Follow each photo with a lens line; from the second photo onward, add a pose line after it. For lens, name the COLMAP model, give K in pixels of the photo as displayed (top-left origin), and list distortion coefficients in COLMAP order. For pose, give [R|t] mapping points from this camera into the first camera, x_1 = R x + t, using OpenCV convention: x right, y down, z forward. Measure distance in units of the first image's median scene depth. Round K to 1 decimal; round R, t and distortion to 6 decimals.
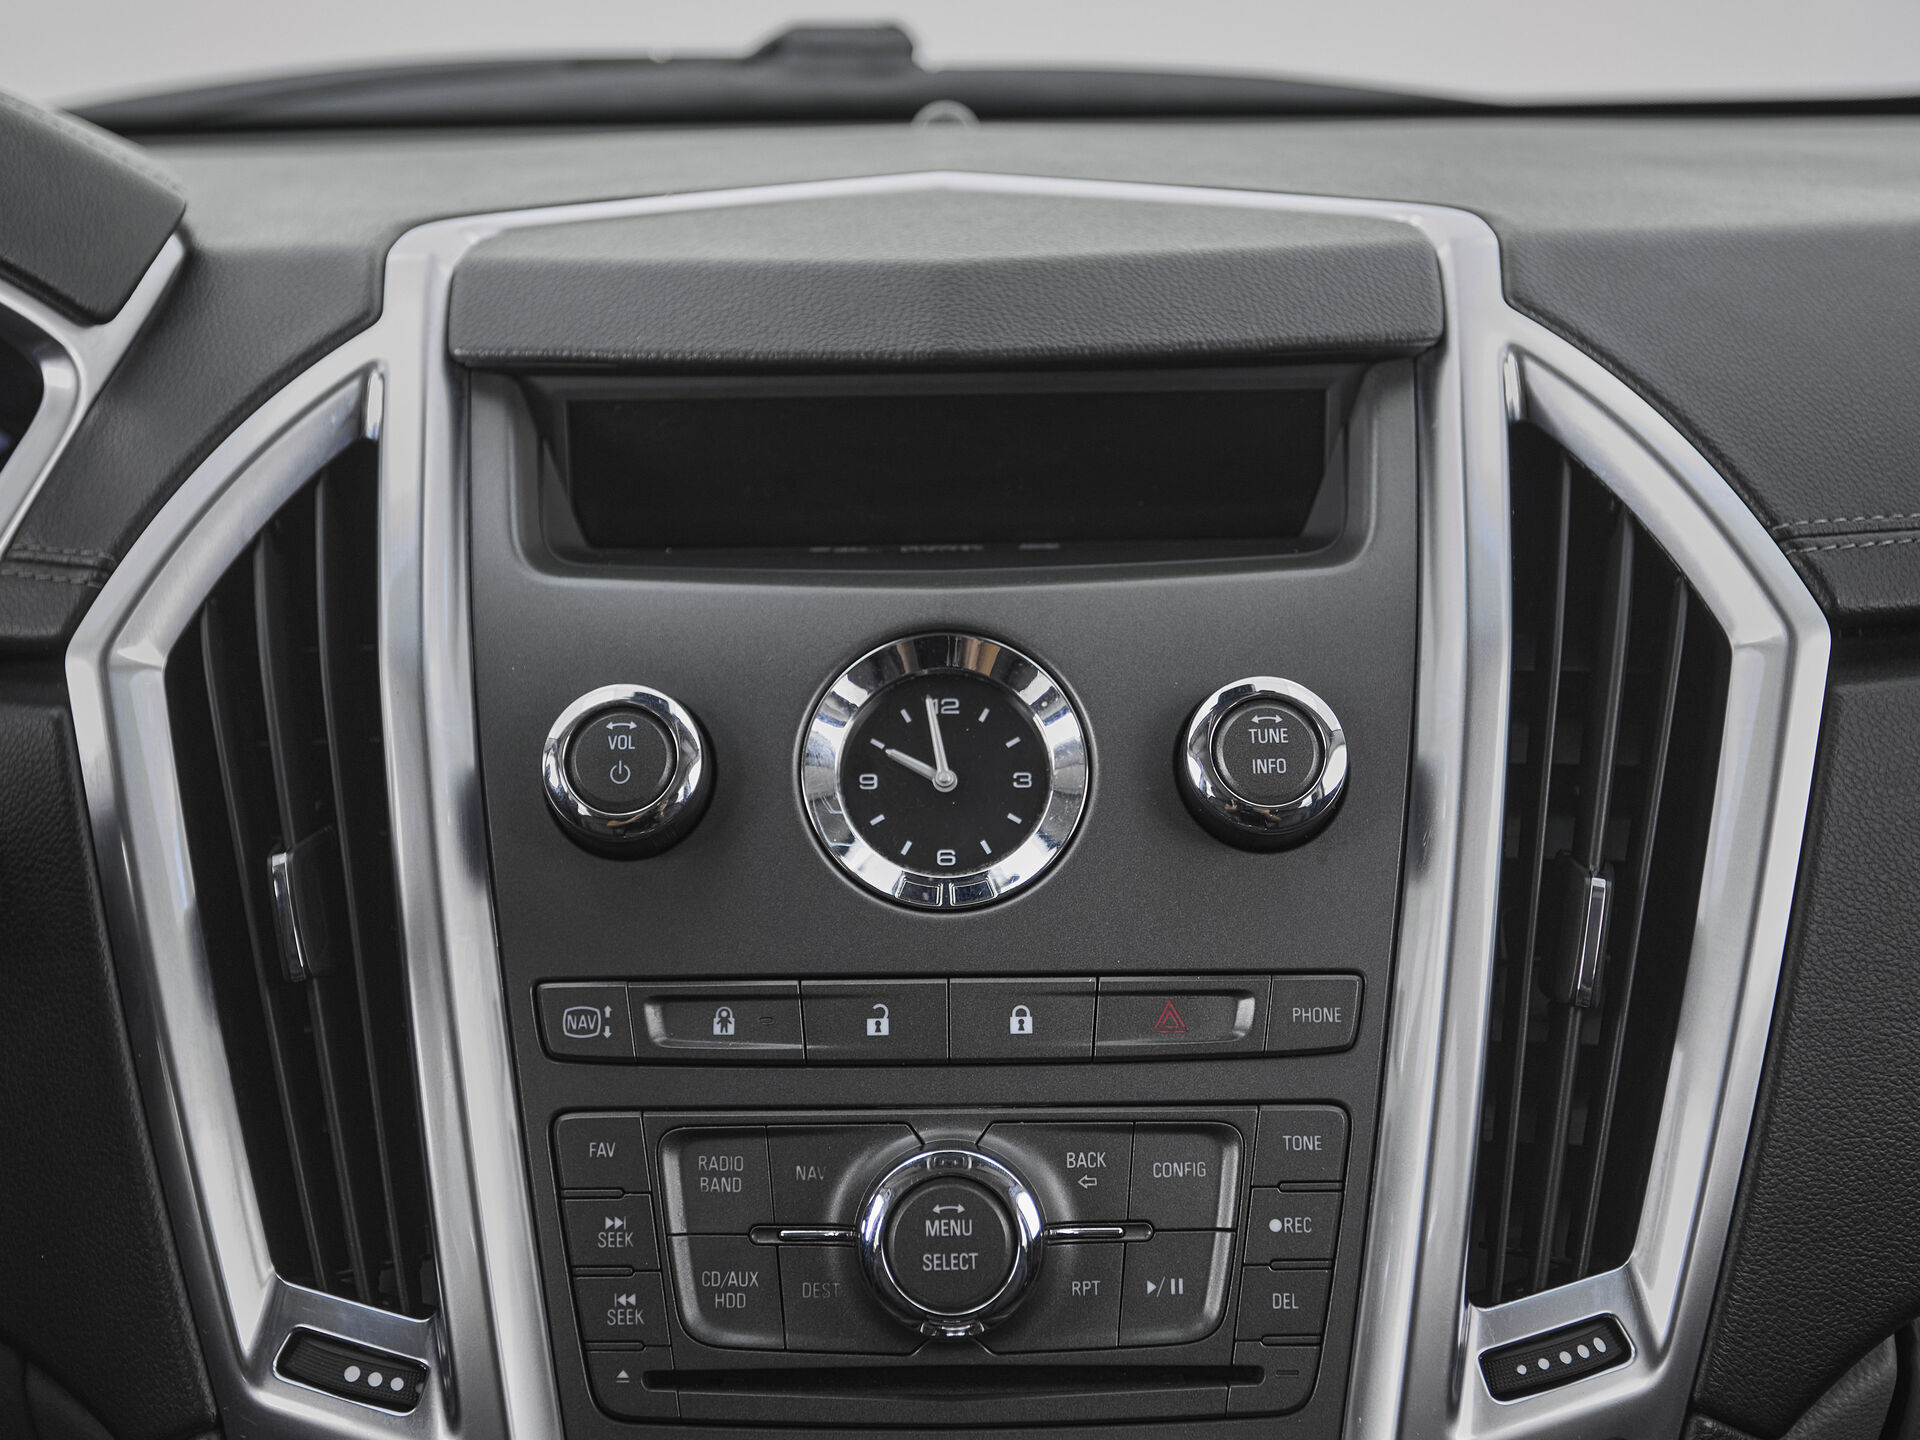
lens RADIAL K [[2301.4, 0, 946.7], [0, 2301.4, 716.8], [0, 0, 1]] dist [0.022482, 0.030300]
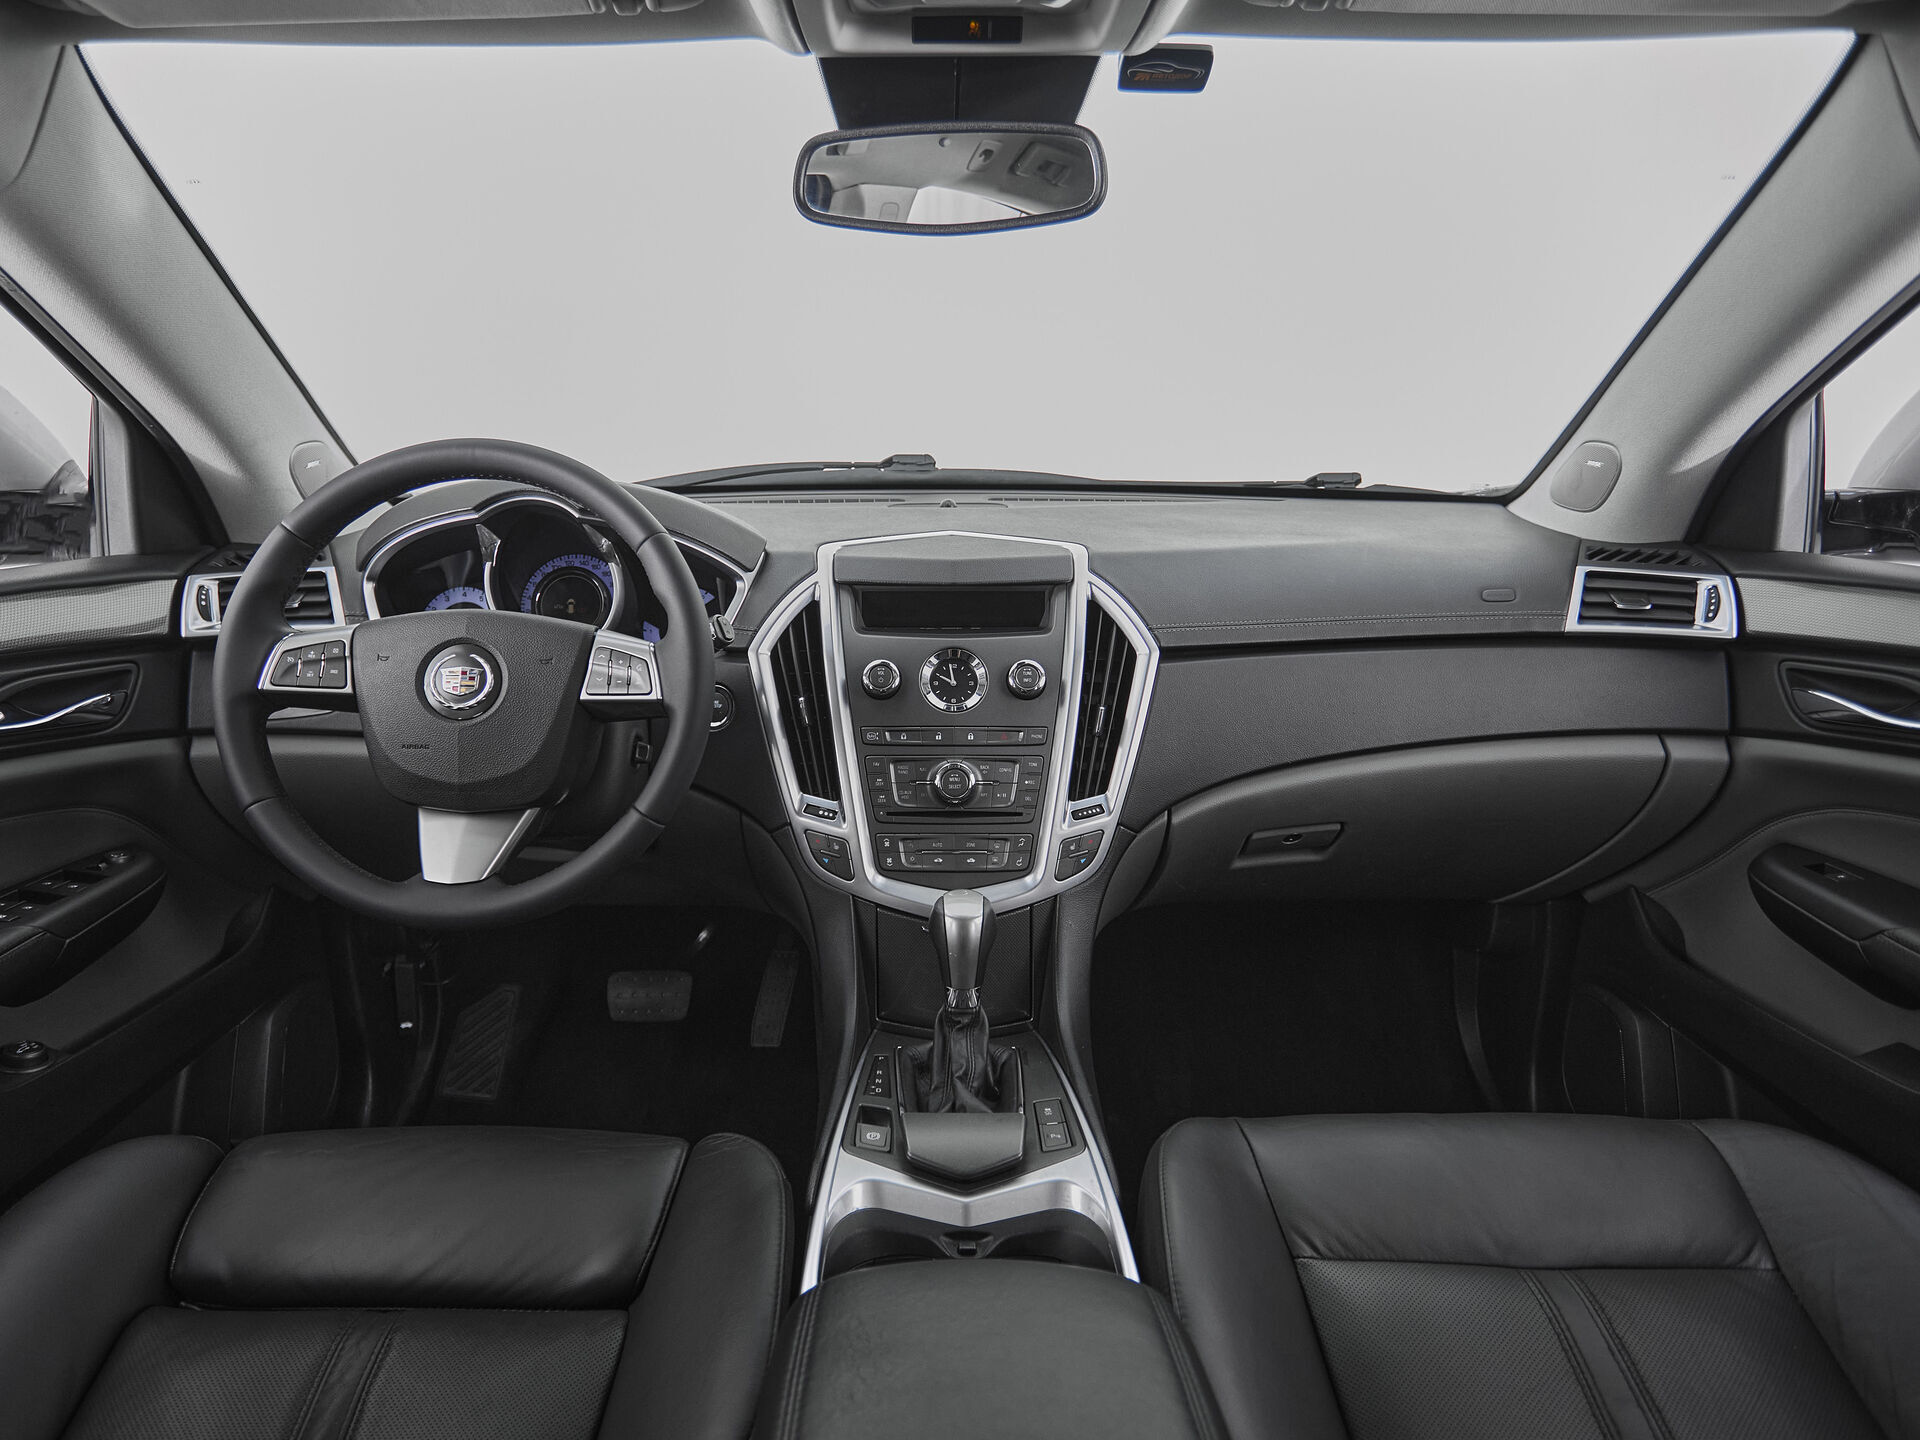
lens RADIAL K [[1094.2, 0, 921.8], [0, 1094.2, 750.4], [0, 0, 1]] dist [-0.000210, 0.000243]
pose [[0.999906, 0.012424, 0.005733, -0.070900], [-0.012725, 0.998357, 0.055865, 0.039997], [-0.005029, -0.055933, 0.998422, -1.067935]]
